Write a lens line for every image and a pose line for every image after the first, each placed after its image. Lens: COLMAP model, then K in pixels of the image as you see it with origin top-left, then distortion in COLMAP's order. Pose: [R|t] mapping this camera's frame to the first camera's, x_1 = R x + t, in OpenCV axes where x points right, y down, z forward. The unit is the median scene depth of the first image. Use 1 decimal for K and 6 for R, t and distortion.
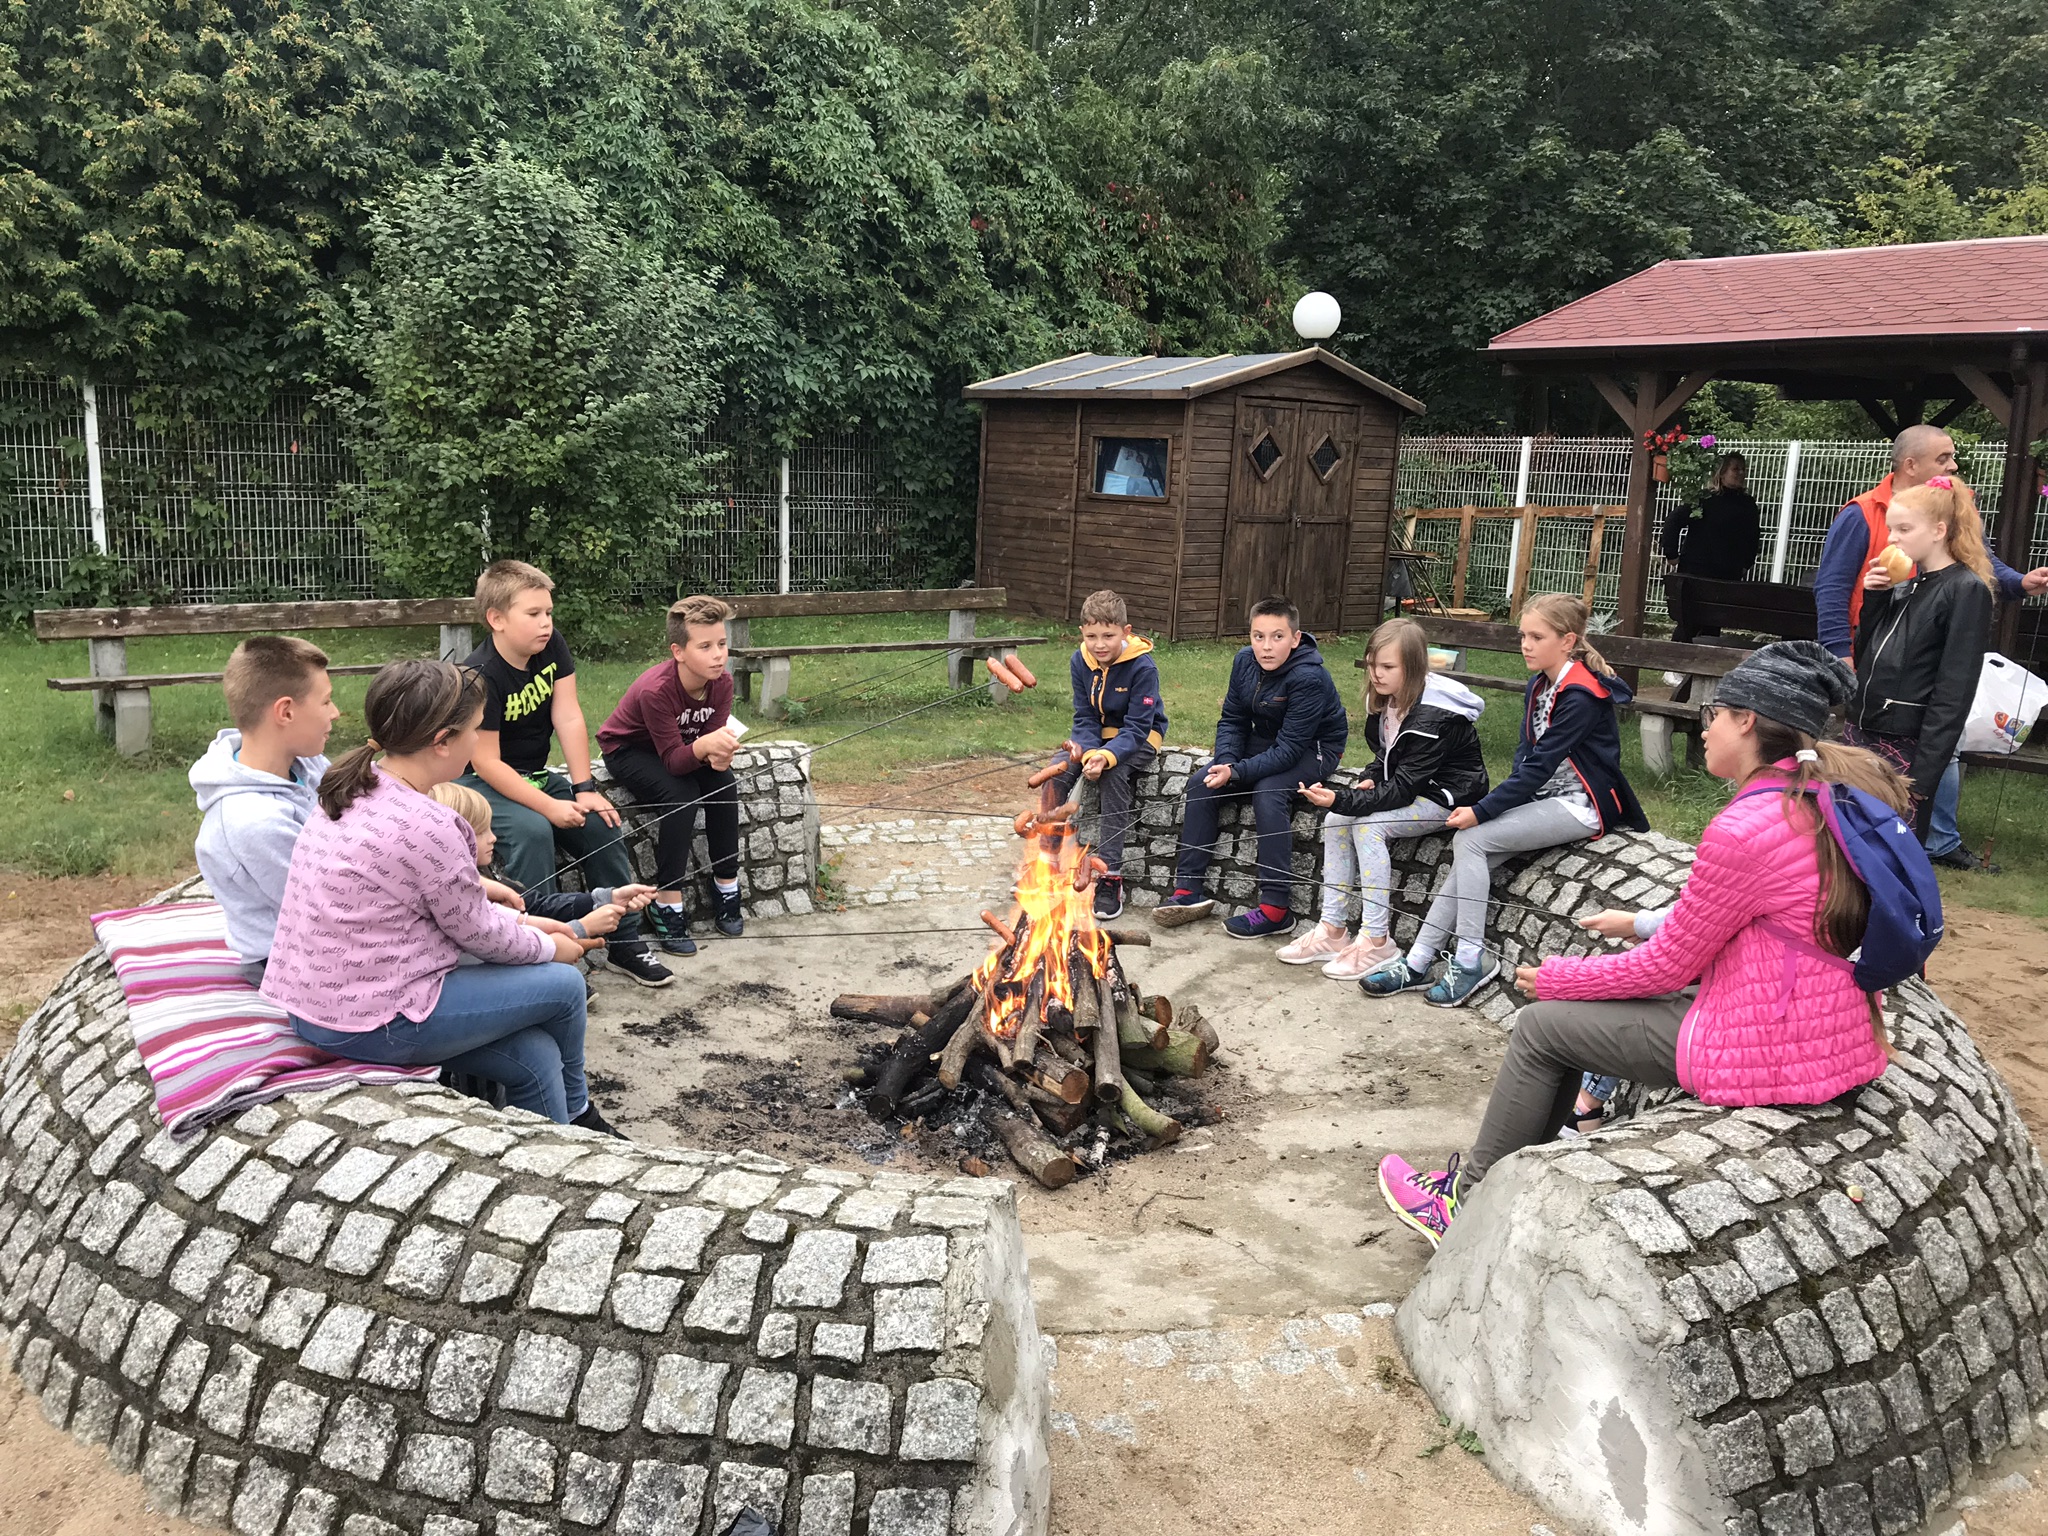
lens RADIAL K [[1645.9, 0, 1024.0], [0, 1645.9, 768.0], [0, 0, 1]] dist [0.043106, -0.093932]
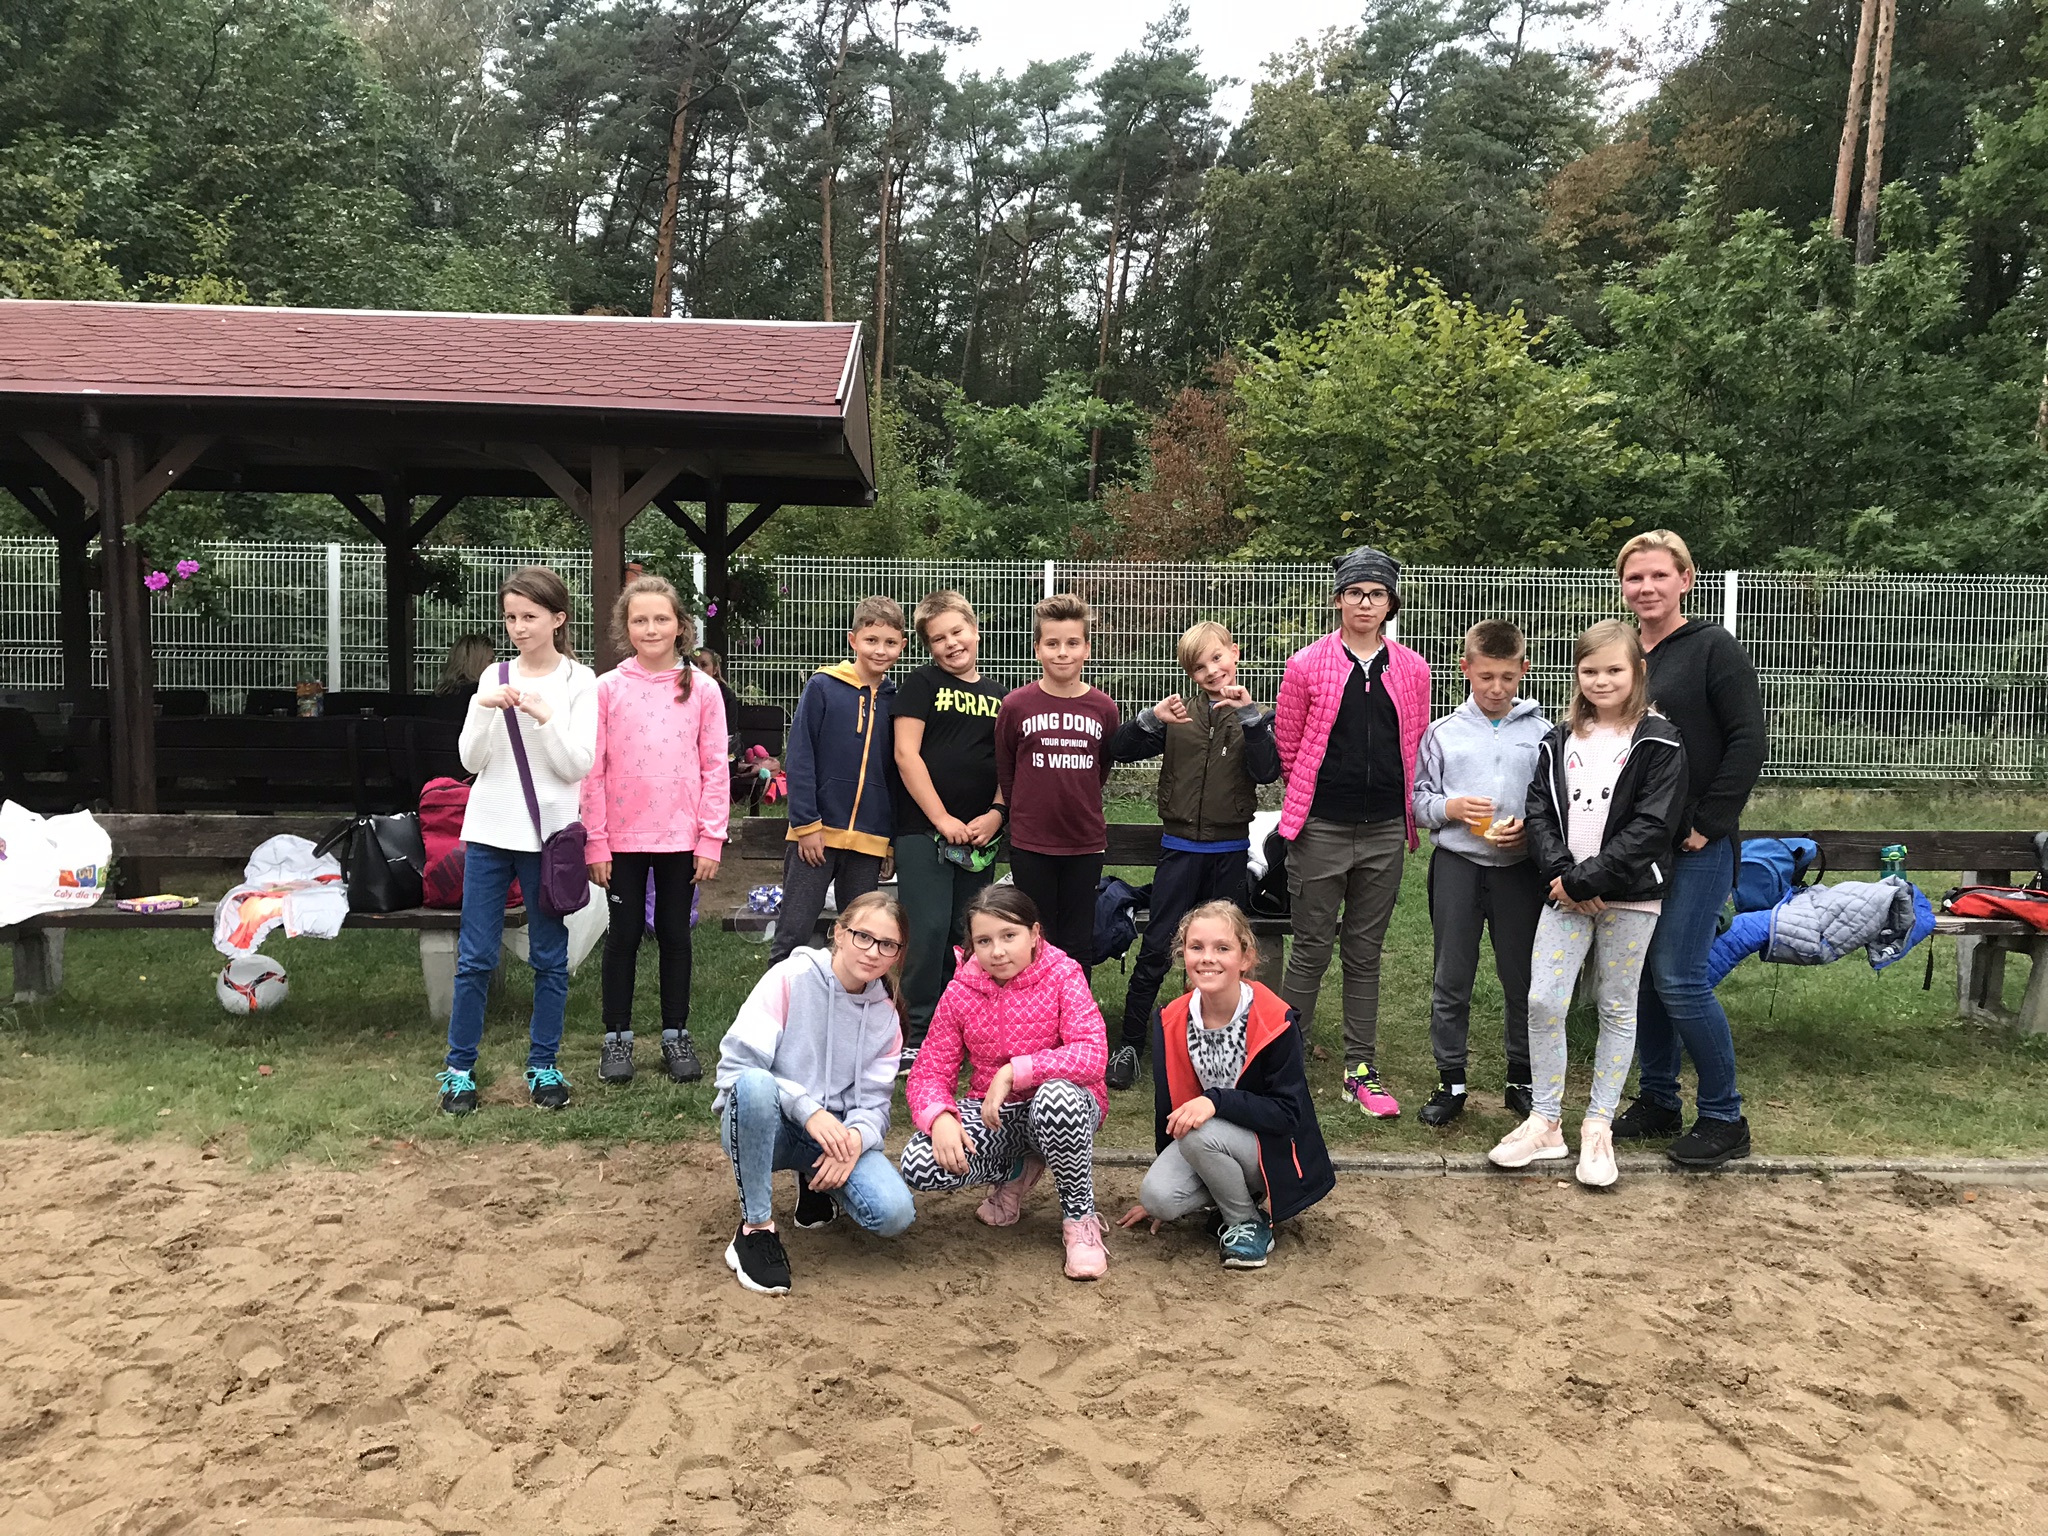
lens RADIAL K [[1721.6, 0, 1024.0], [0, 1721.6, 768.0], [0, 0, 1]] dist [0.034472, -0.007359]
pose [[0.599597, -0.091851, 0.795014, 0.082899], [0.151146, 0.988511, 0.000212, -0.011119], [-0.785900, 0.120036, 0.606591, 0.075236]]
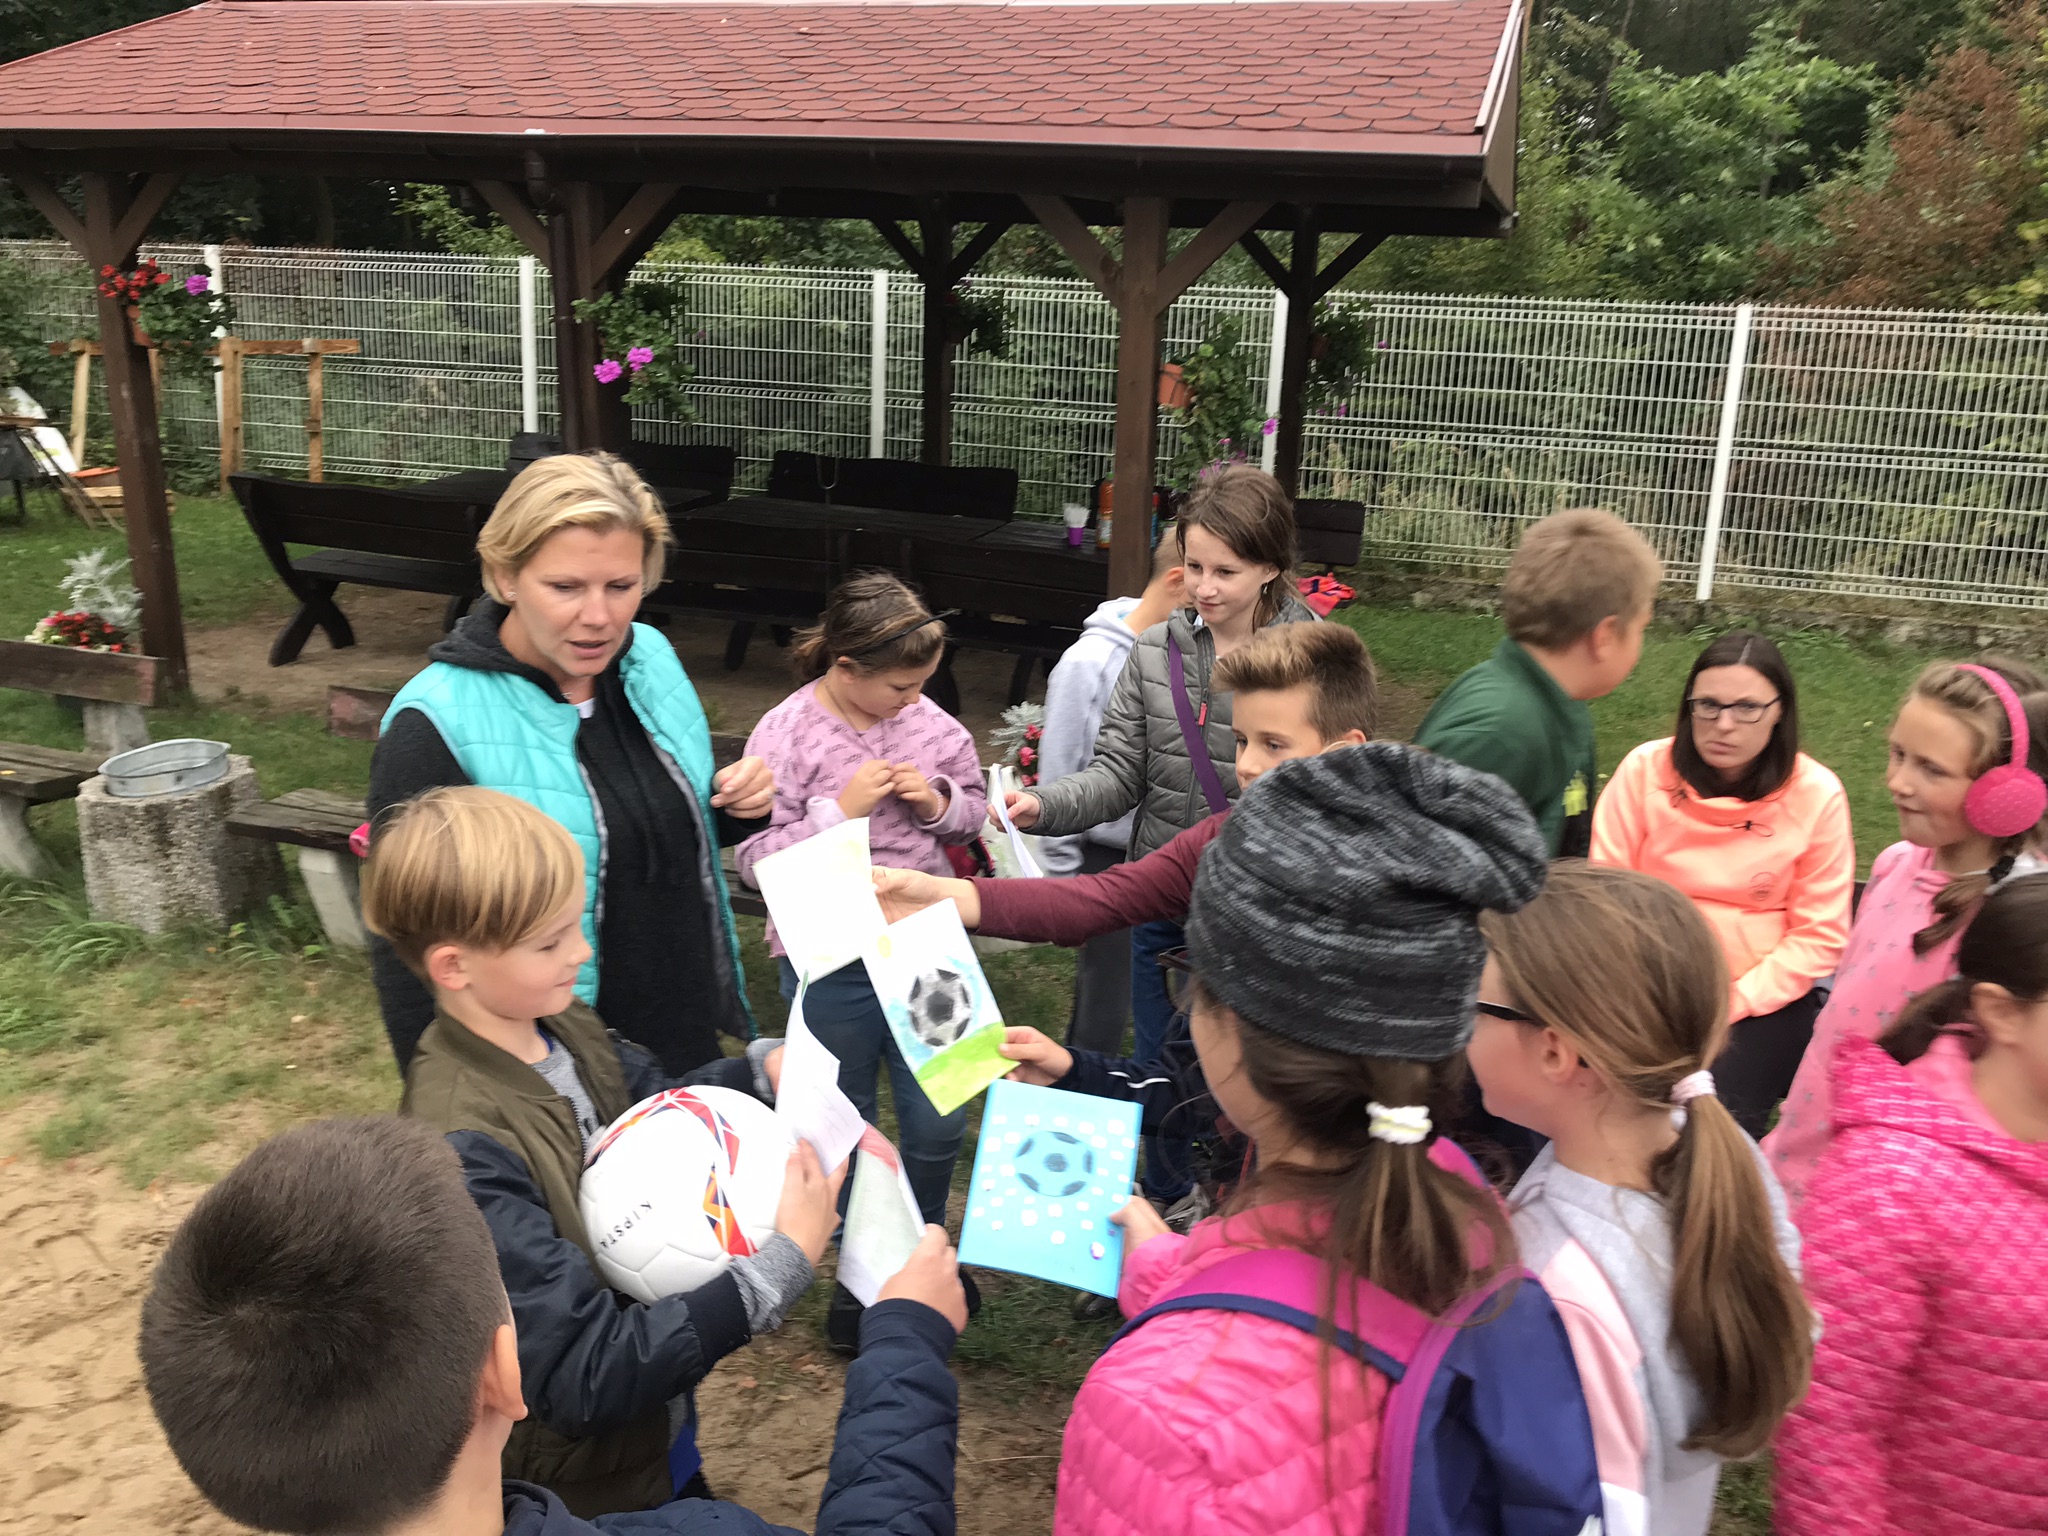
lens RADIAL K [[1721.6, 0, 1024.0], [0, 1721.6, 768.0], [0, 0, 1]] dist [0.034472, -0.007359]
pose [[0.833115, -0.156083, 0.530620, 0.150821], [0.095978, 0.985599, 0.139223, -0.041360], [-0.544709, -0.065061, 0.836098, 0.135279]]
